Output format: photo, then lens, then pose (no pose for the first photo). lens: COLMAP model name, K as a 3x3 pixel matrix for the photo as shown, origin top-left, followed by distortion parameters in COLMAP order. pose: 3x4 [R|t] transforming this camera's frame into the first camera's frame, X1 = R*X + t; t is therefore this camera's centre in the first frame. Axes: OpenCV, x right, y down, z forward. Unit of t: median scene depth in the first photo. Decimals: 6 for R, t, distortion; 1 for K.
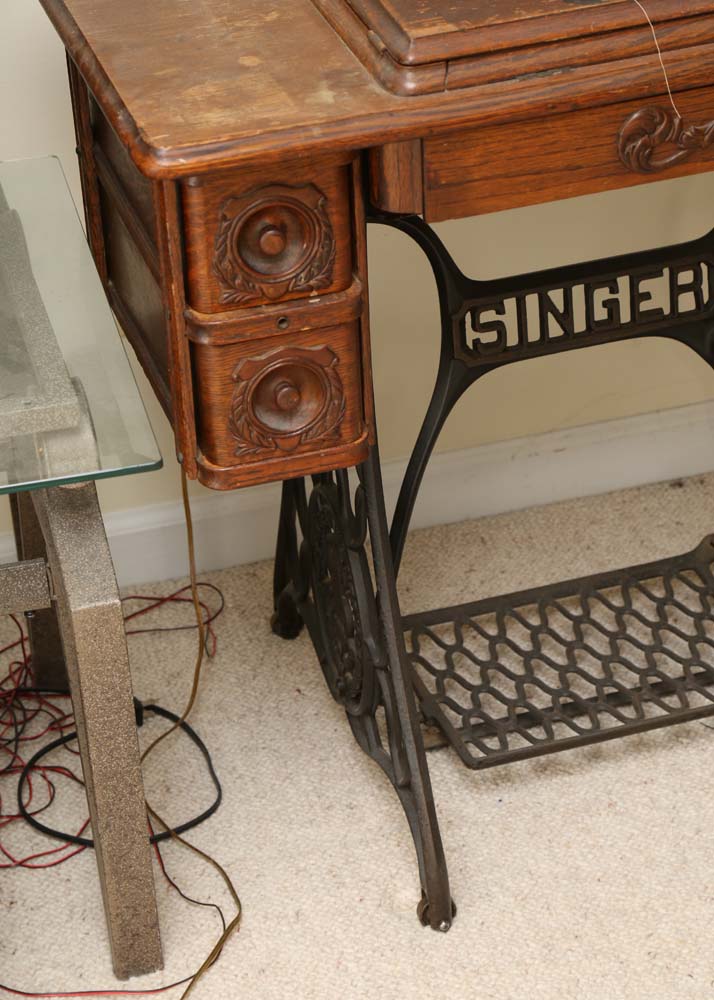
lens RADIAL K [[2525.0, 0, 357.0], [0, 2525.0, 500.0], [0, 0, 1]] dist [0.483186, -0.556724]
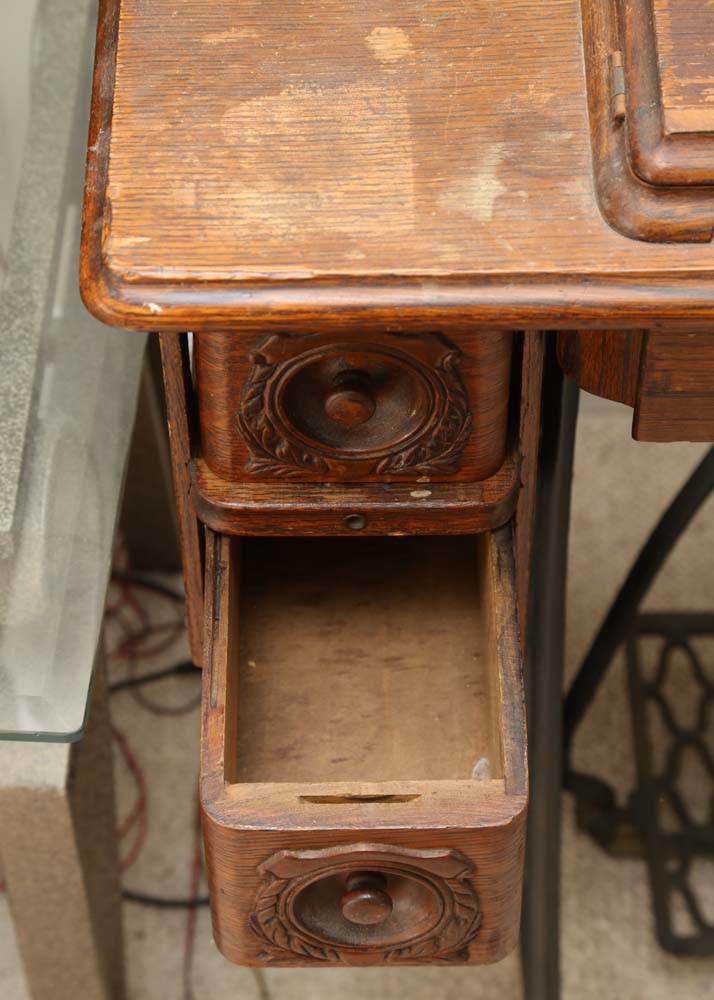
lens RADIAL K [[2598.5, 0, 357.0], [0, 2598.5, 500.0], [0, 0, 1]] dist [0.311158, -0.094106]
pose [[0.955846, 0.244423, -0.163141, 0.051058], [-0.178722, 0.924195, 0.337524, -0.218100], [0.233273, -0.293464, 0.927072, 0.392034]]
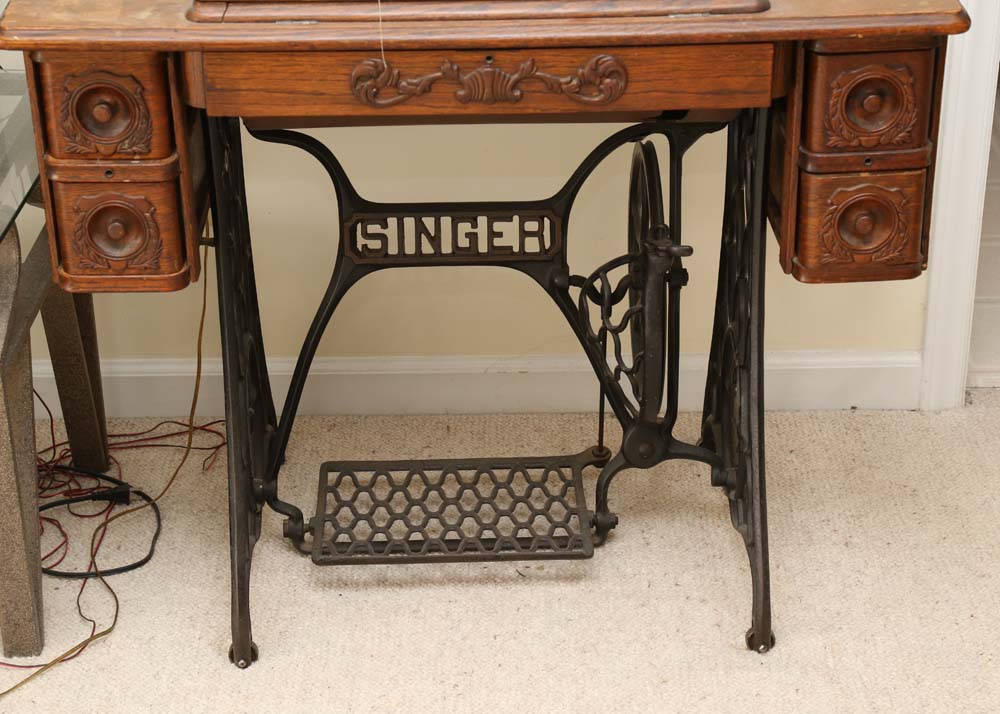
lens RADIAL K [[2176.6, 0, 497.4], [0, 2176.6, 366.4], [0, 0, 1]] dist [0.349732, 0.112012]
pose [[0.958064, 0.155484, -0.240704, 0.399872], [-0.176012, 0.982164, -0.066139, 0.063852], [0.226127, 0.105732, 0.968342, -0.099524]]
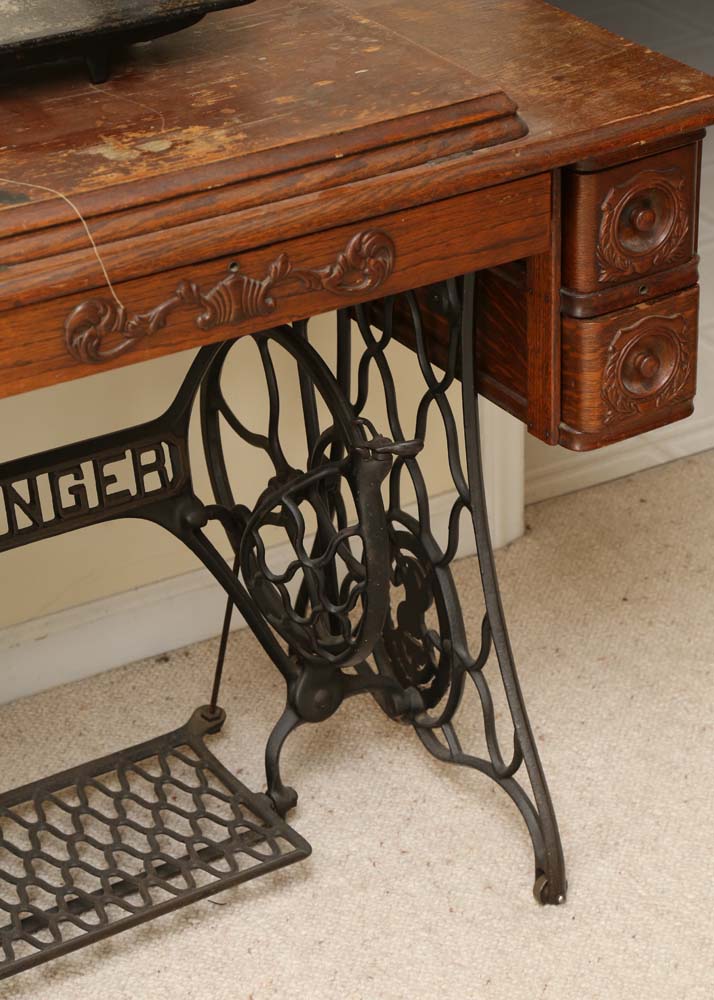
lens RADIAL K [[2525.0, 0, 357.0], [0, 2525.0, 500.0], [0, 0, 1]] dist [0.483186, -0.556724]
pose [[0.974044, -0.096658, 0.204685, 0.002792], [0.109473, 0.992618, -0.052211, -0.009434], [-0.198128, 0.073263, 0.977434, 0.008703]]
